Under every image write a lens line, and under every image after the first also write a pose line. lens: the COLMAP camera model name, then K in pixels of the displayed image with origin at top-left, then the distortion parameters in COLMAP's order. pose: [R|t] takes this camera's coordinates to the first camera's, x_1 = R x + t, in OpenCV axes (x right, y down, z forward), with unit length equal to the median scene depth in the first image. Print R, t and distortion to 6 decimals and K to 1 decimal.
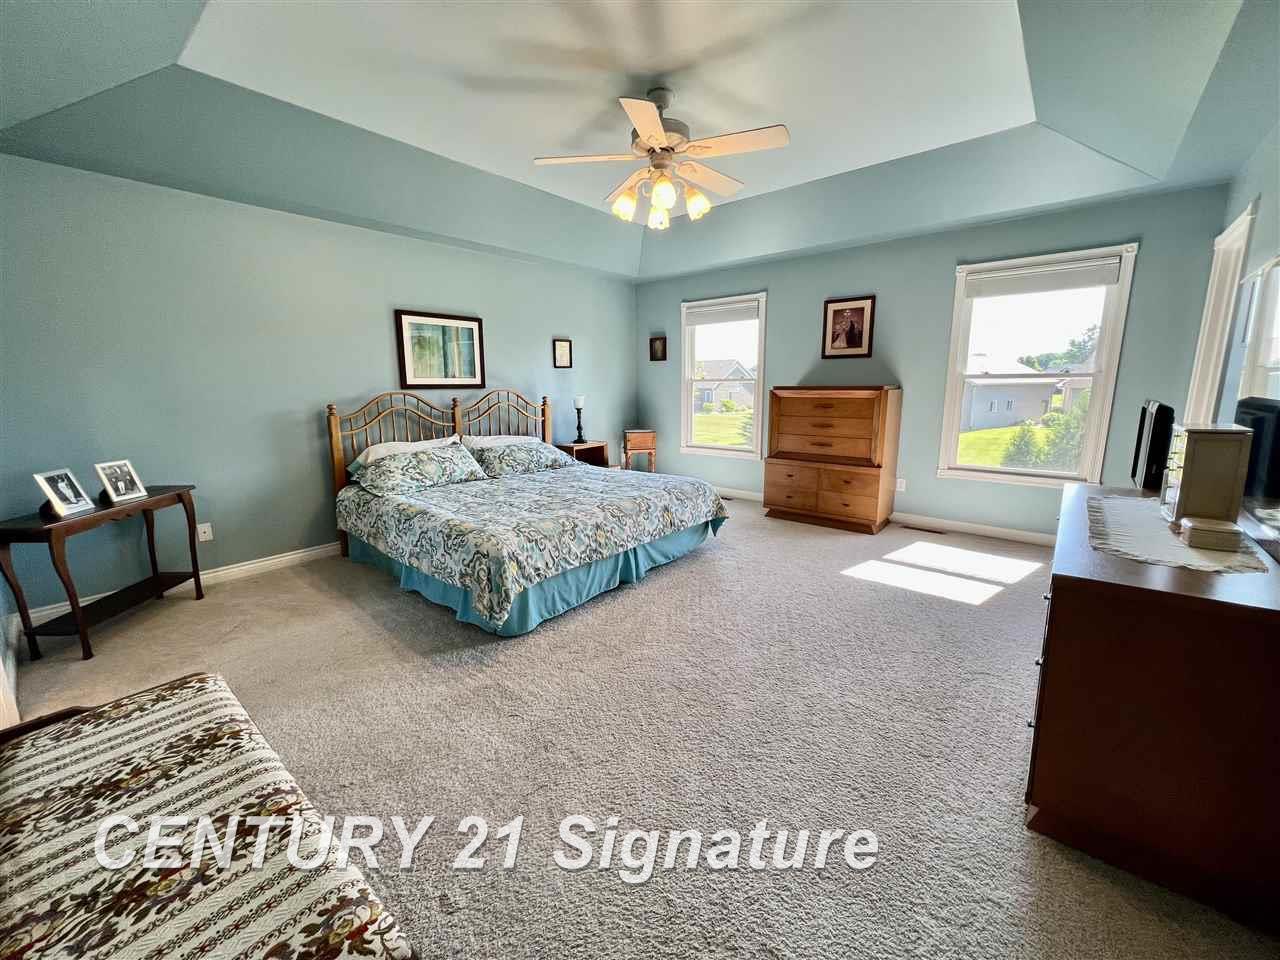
lens RADIAL K [[514.5, 0, 633.4], [0, 514.5, 477.9], [0, 0, 1]] dist [-0.001570, 0.000331]
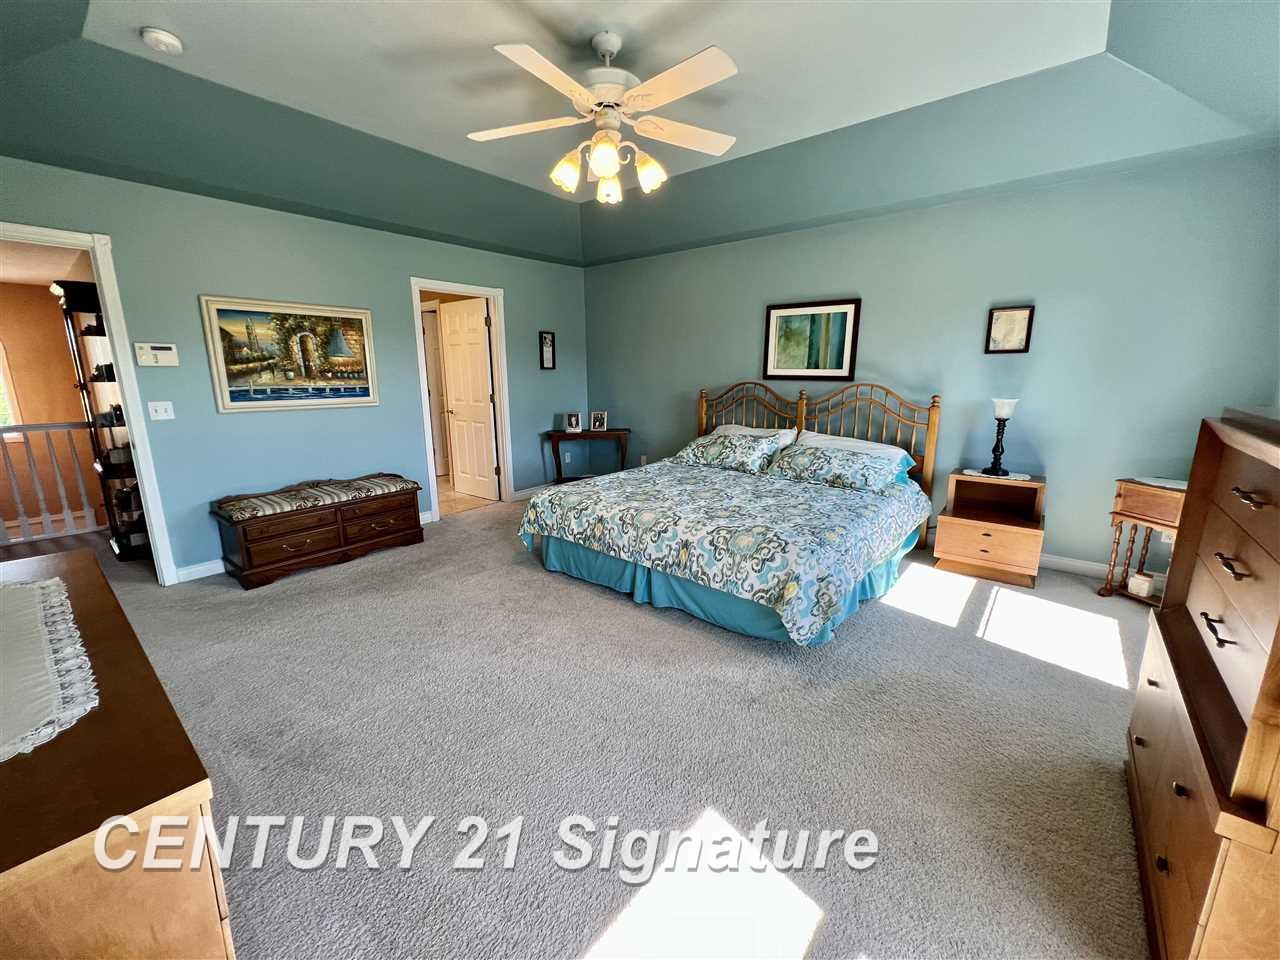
lens RADIAL K [[514.5, 0, 635.0], [0, 514.5, 475.2], [0, 0, 1]] dist [-0.001570, 0.000331]
pose [[0.008691, 0.216266, -0.976296, 0.627462], [-0.176111, 0.961403, 0.211399, -0.151863], [0.984332, 0.170099, 0.046442, 0.680059]]
